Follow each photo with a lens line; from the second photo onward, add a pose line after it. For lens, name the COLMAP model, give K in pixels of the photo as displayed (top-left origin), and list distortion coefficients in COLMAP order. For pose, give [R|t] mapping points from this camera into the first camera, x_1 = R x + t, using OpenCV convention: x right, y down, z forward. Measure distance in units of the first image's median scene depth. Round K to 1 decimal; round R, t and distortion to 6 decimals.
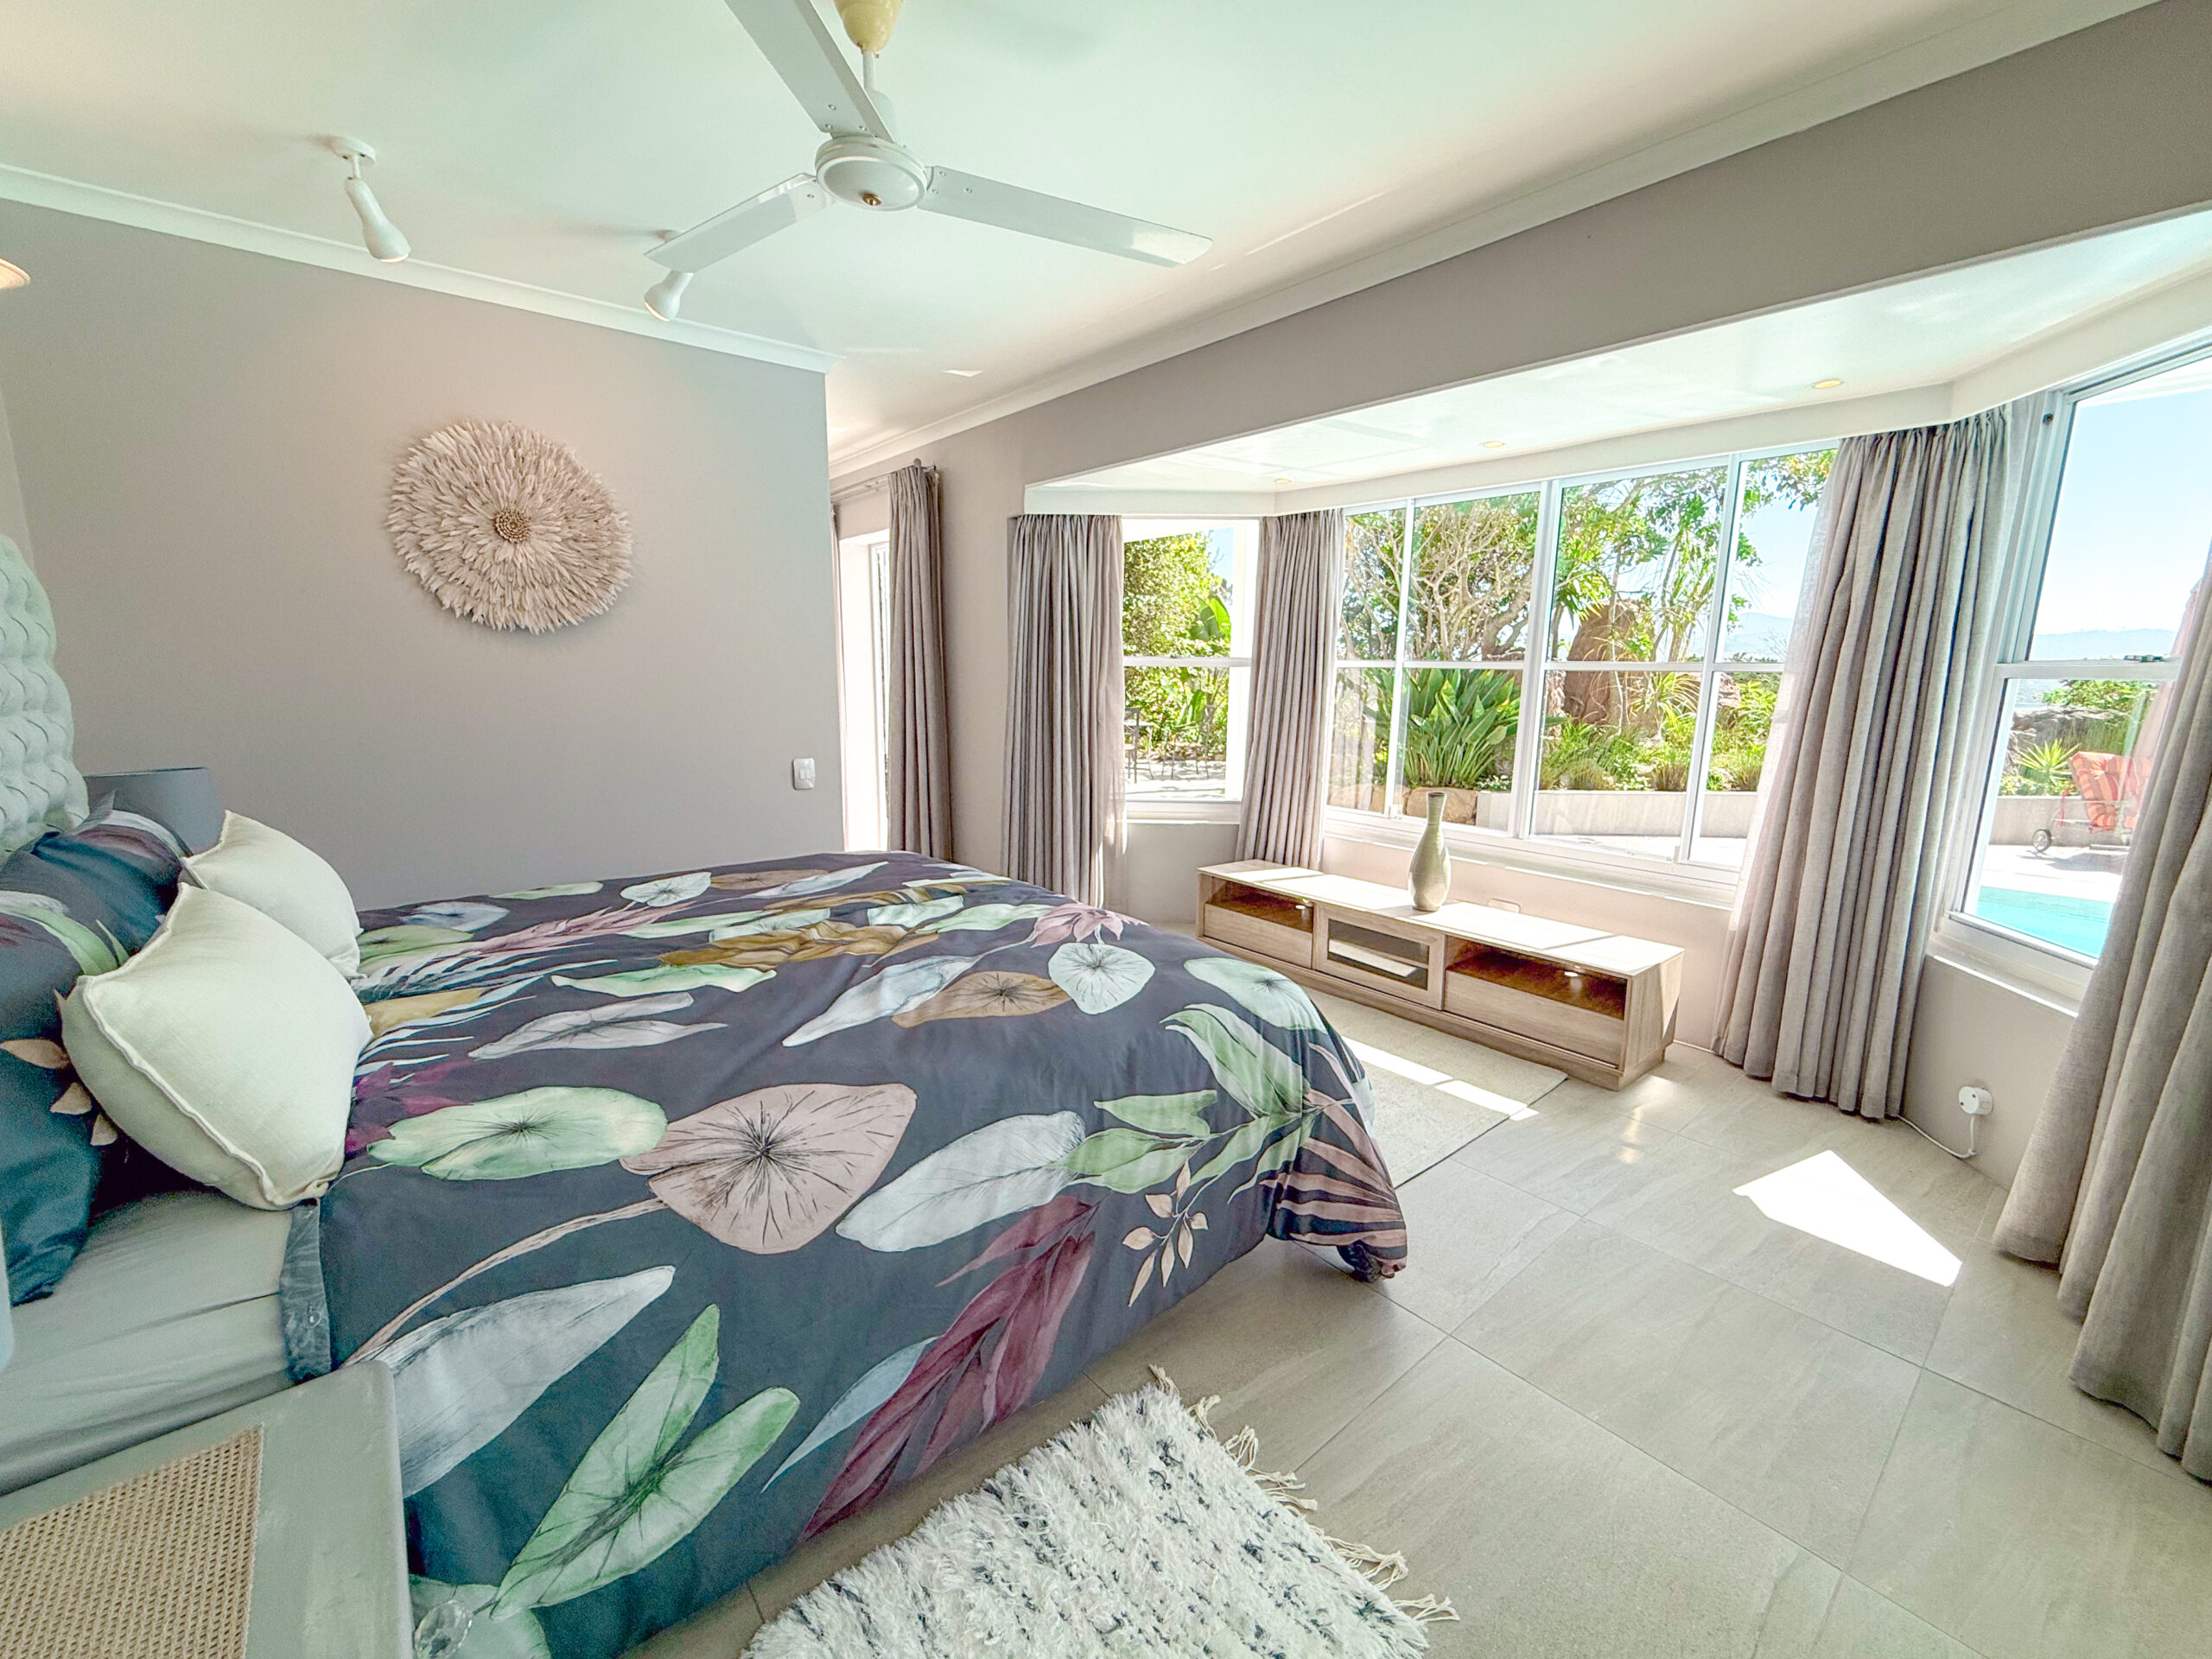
lens RADIAL K [[910.3, 0, 1085.2], [0, 910.3, 832.9], [0, 0, 1]] dist [0.000124, -0.000312]
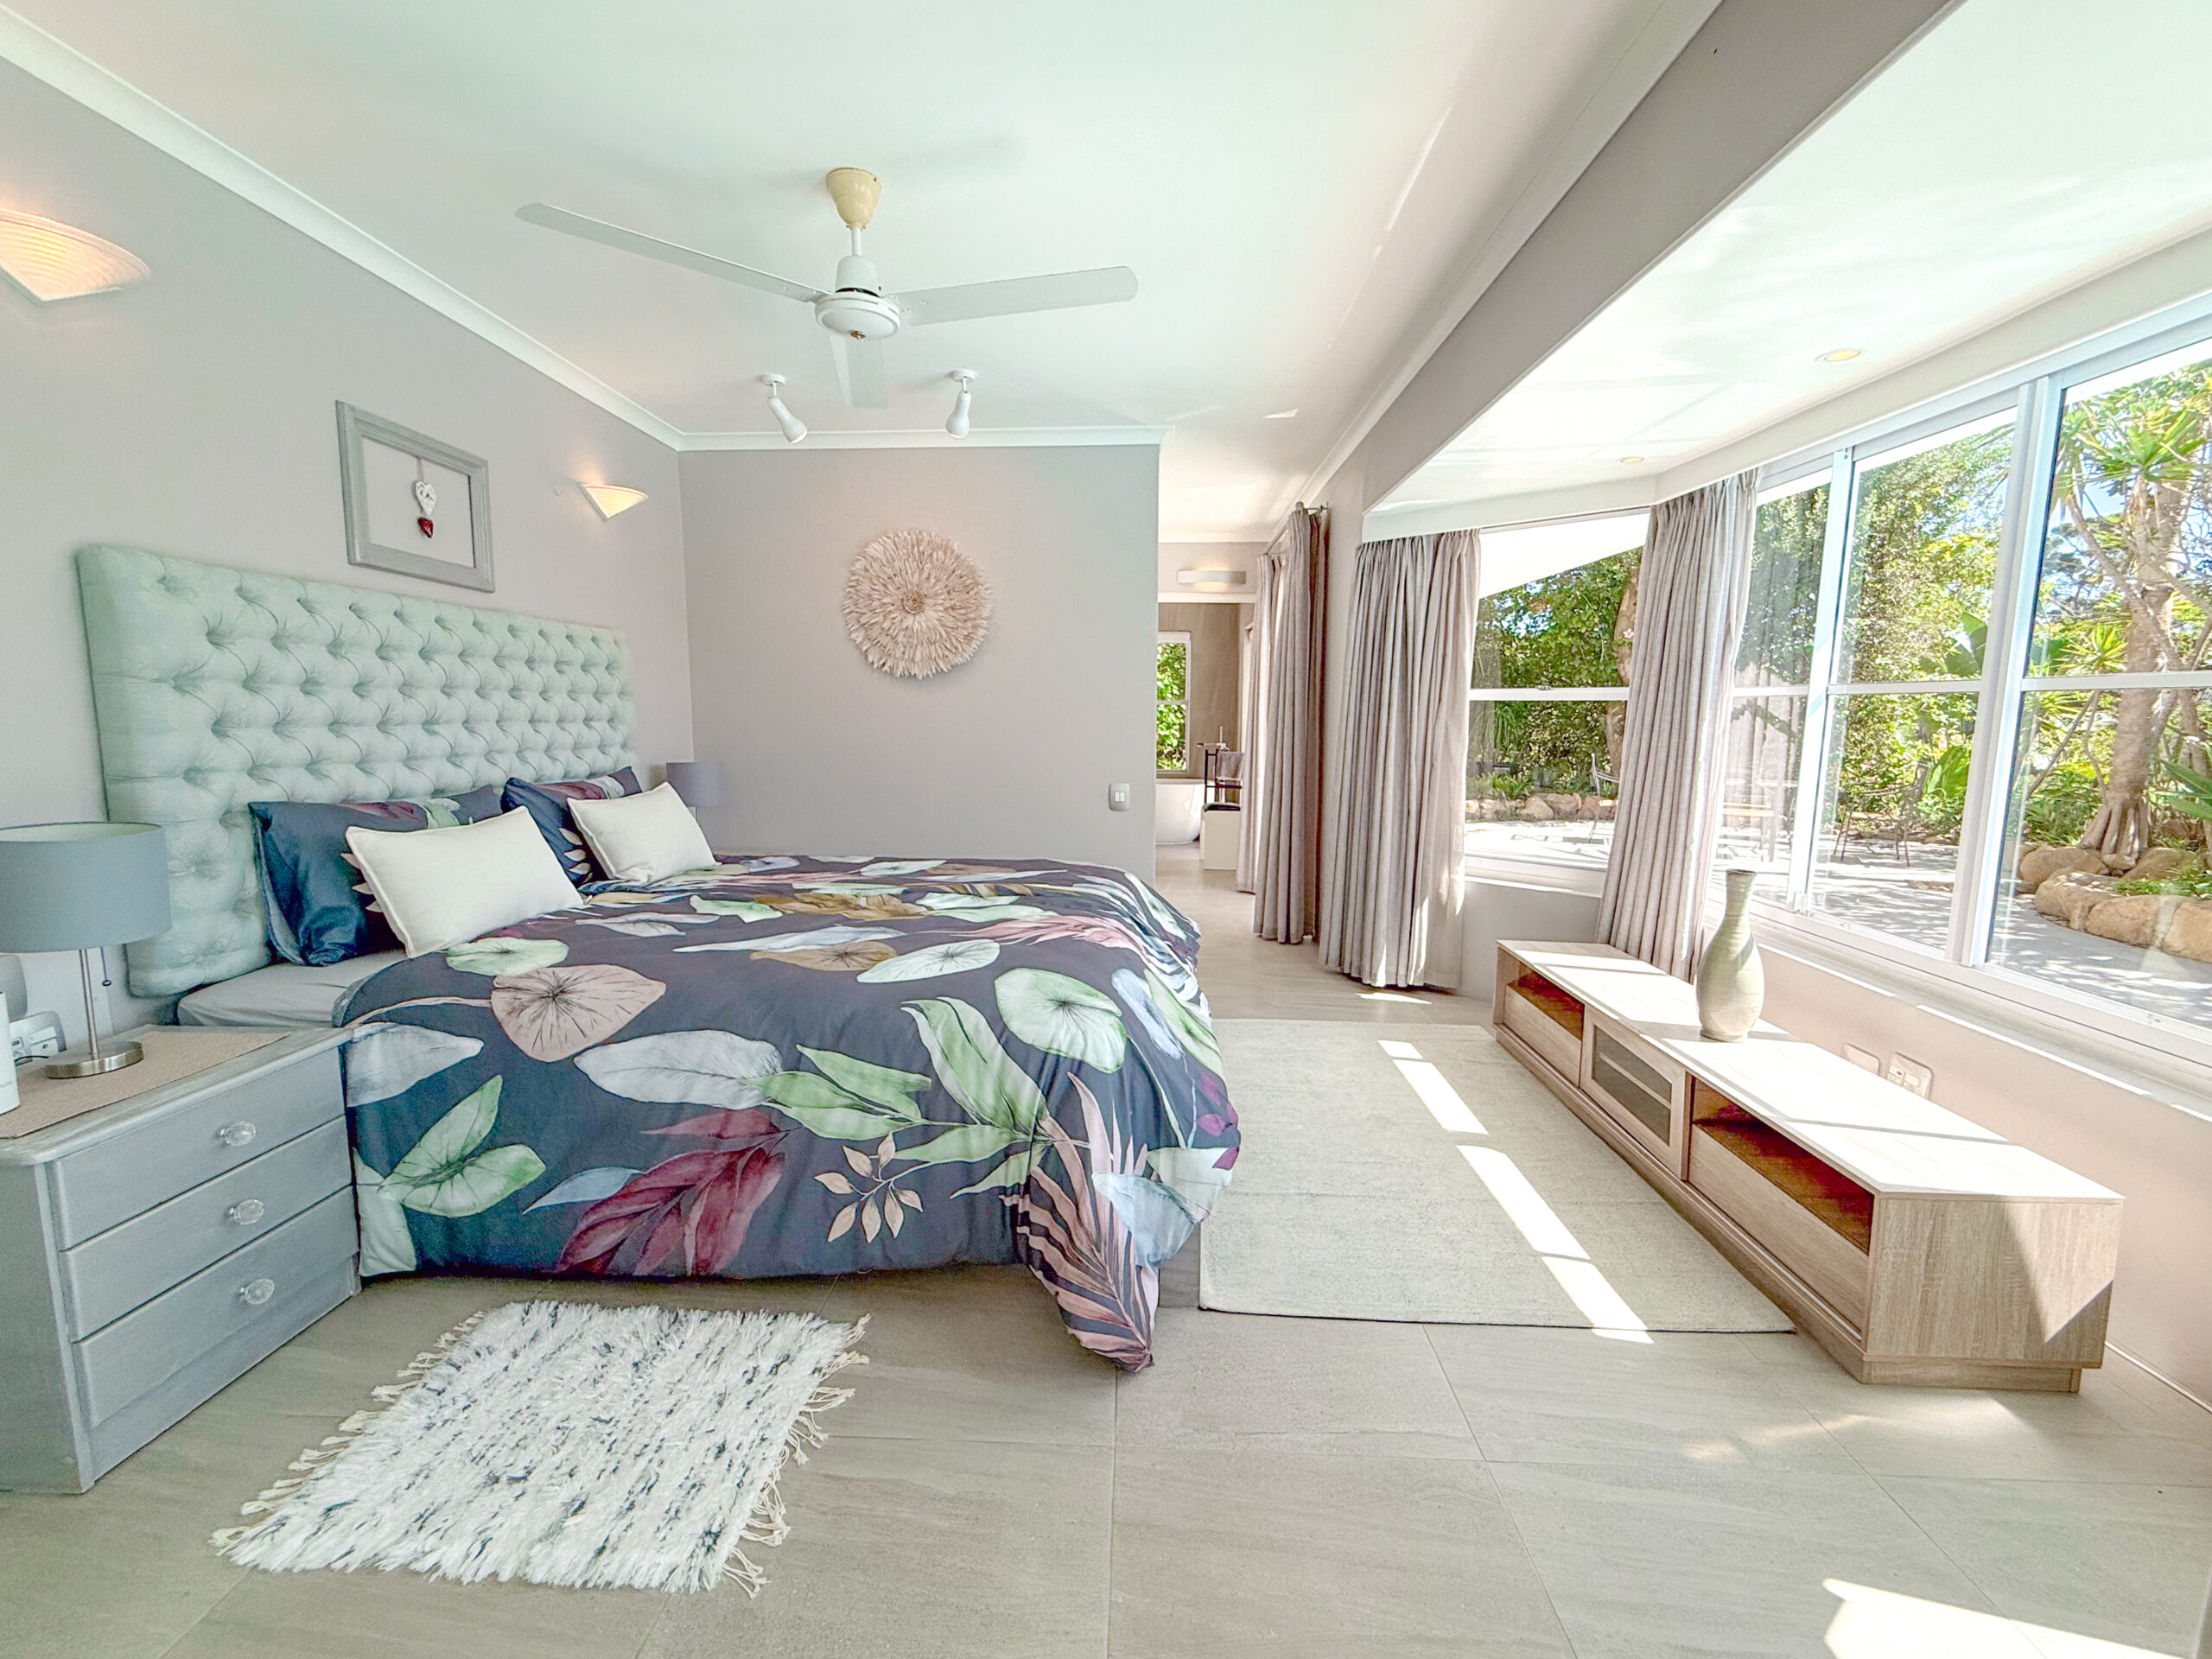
lens RADIAL K [[910.3, 0, 1085.2], [0, 910.3, 832.9], [0, 0, 1]] dist [0.000124, -0.000312]
pose [[0.738785, 0.083589, -0.668738, 0.958116], [-0.120459, 0.992678, -0.008996, -0.011512], [0.663089, 0.087202, 0.743444, 0.311619]]
